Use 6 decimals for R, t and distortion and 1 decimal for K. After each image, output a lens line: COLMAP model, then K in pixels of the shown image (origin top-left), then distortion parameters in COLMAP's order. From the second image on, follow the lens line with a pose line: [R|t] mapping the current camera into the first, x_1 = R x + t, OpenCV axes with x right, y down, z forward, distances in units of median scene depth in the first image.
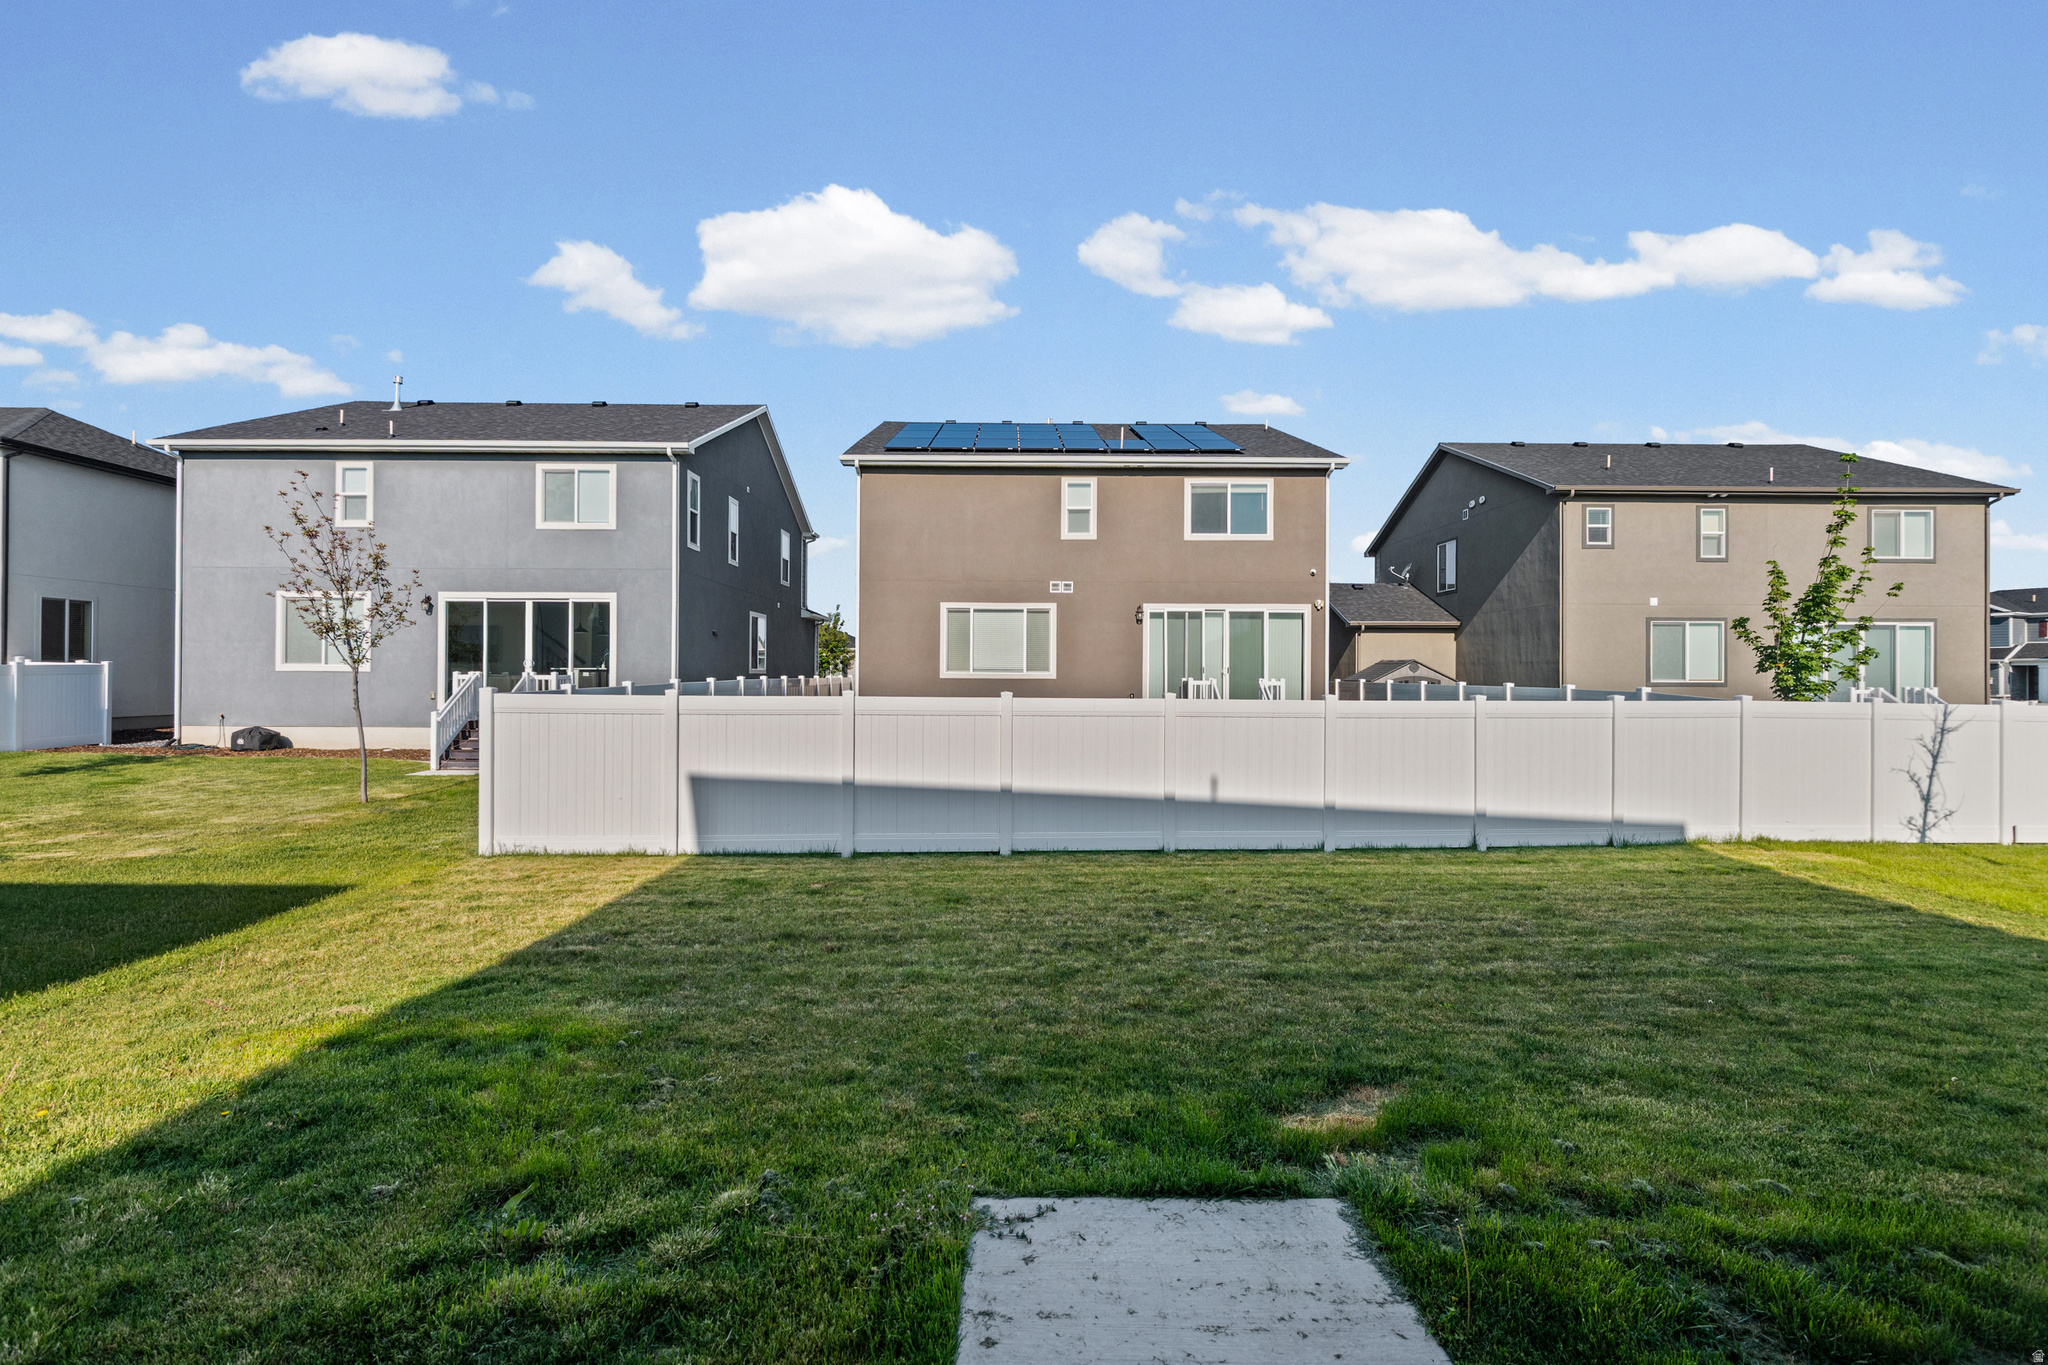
lens RADIAL K [[936.7, 0, 1025.9], [0, 936.7, 674.6], [0, 0, 1]] dist [0.002044, -0.002544]
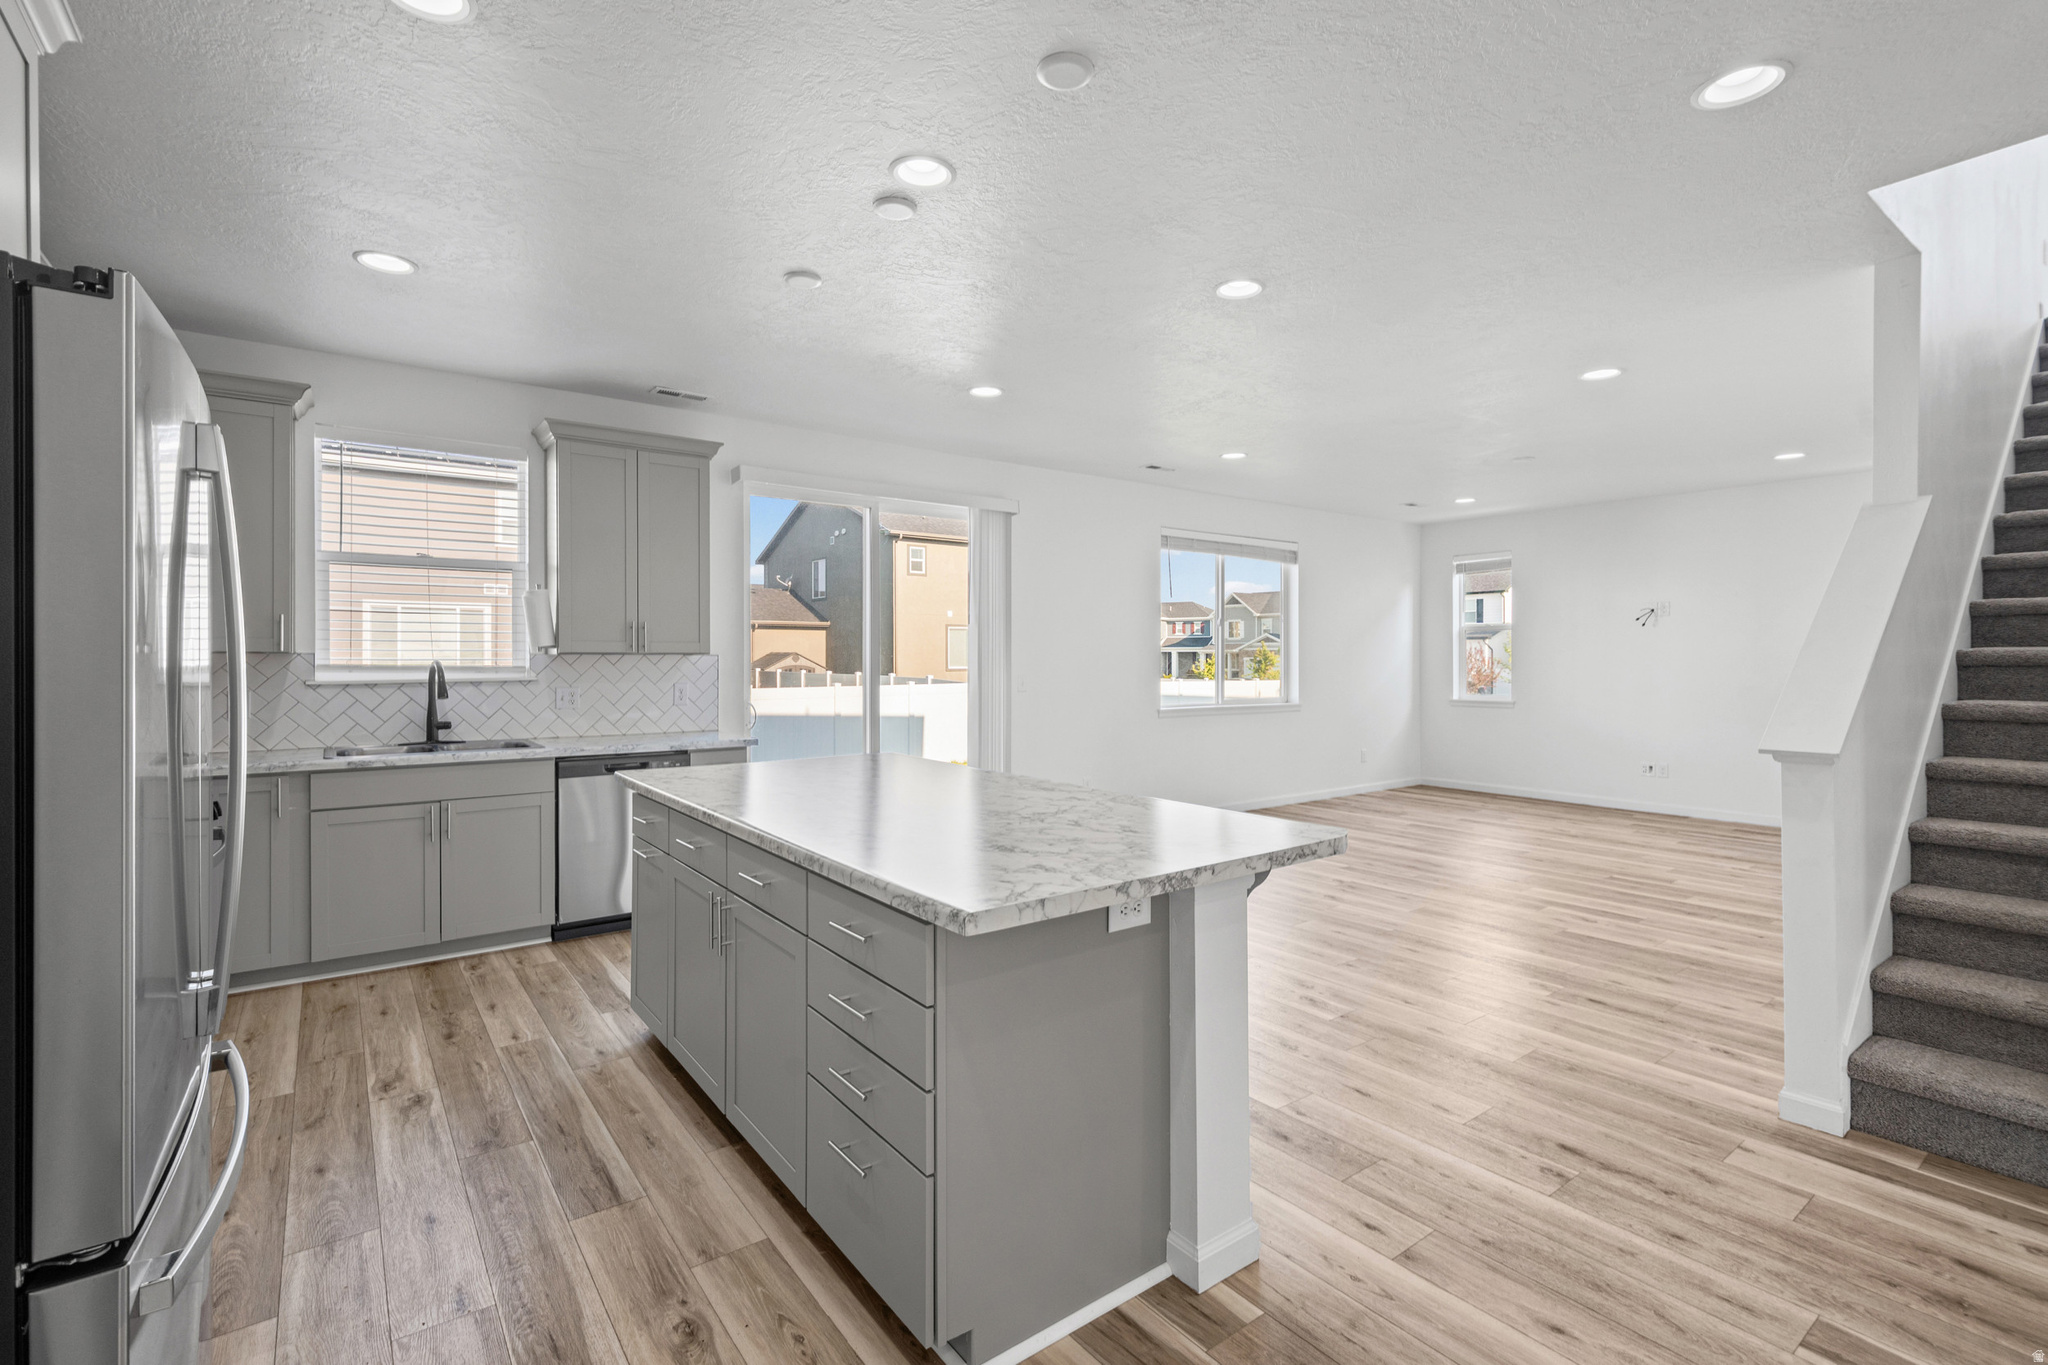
lens RADIAL K [[936.7, 0, 1017.6], [0, 936.7, 662.9], [0, 0, 1]] dist [0.002044, -0.002544]
pose [[0.808568, -0.008585, 0.588341, -0.118160], [0.003696, 0.999948, 0.009512, -0.015037], [-0.588392, -0.005517, 0.808557, -0.269787]]
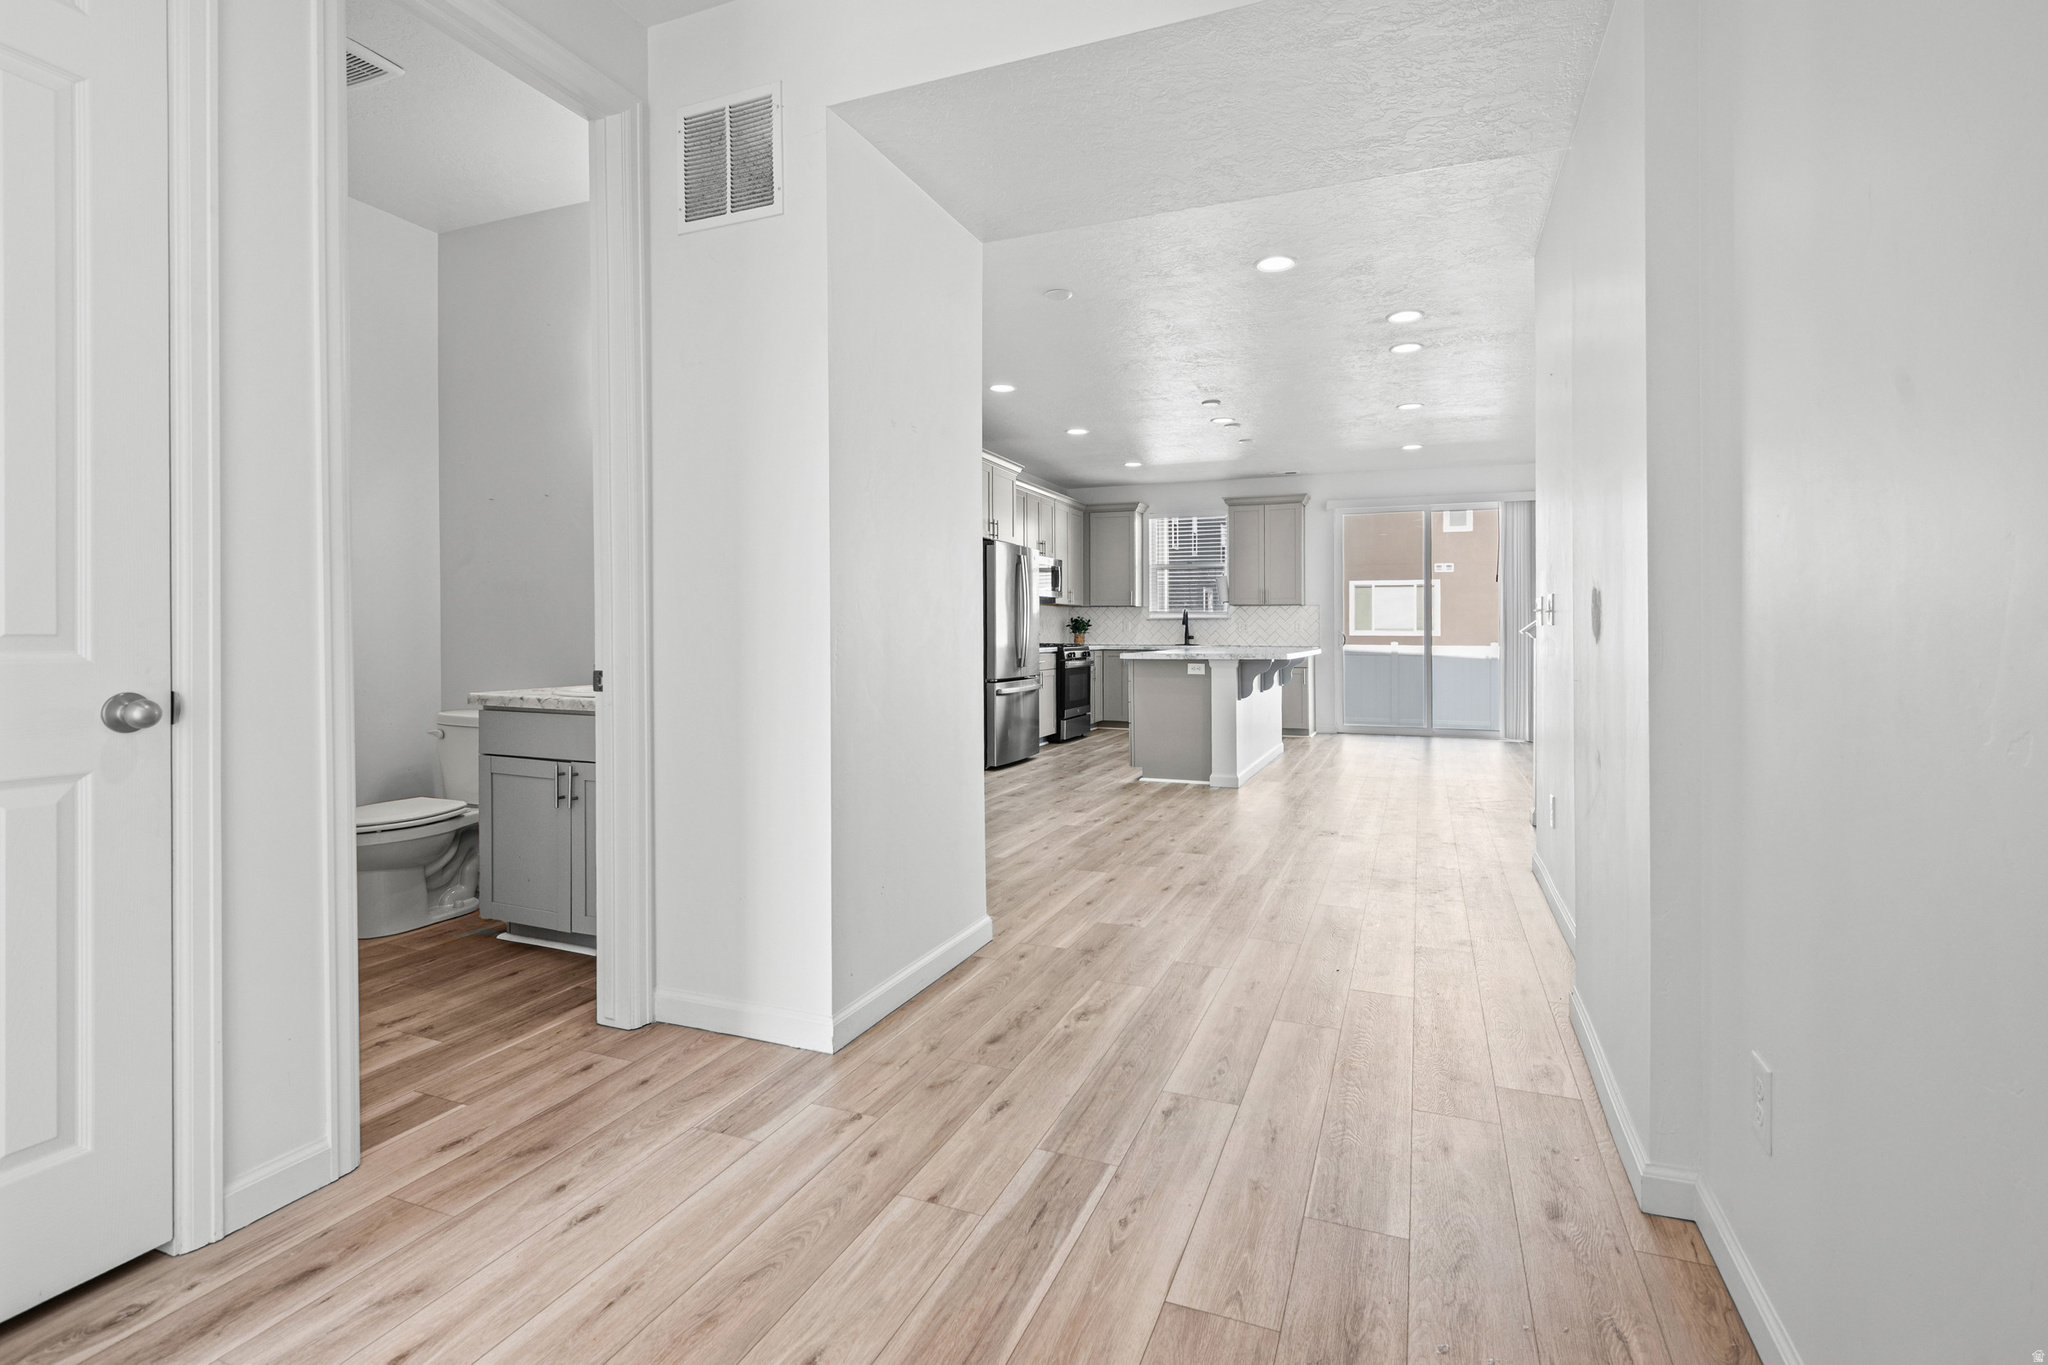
lens RADIAL K [[936.7, 0, 1028.1], [0, 936.7, 632.2], [0, 0, 1]] dist [0.002044, -0.002544]
pose [[0.917230, -0.002518, -0.398350, 0.029212], [0.002527, 0.999997, -0.000503, -0.000732], [0.398350, -0.000546, 0.917233, -0.521370]]
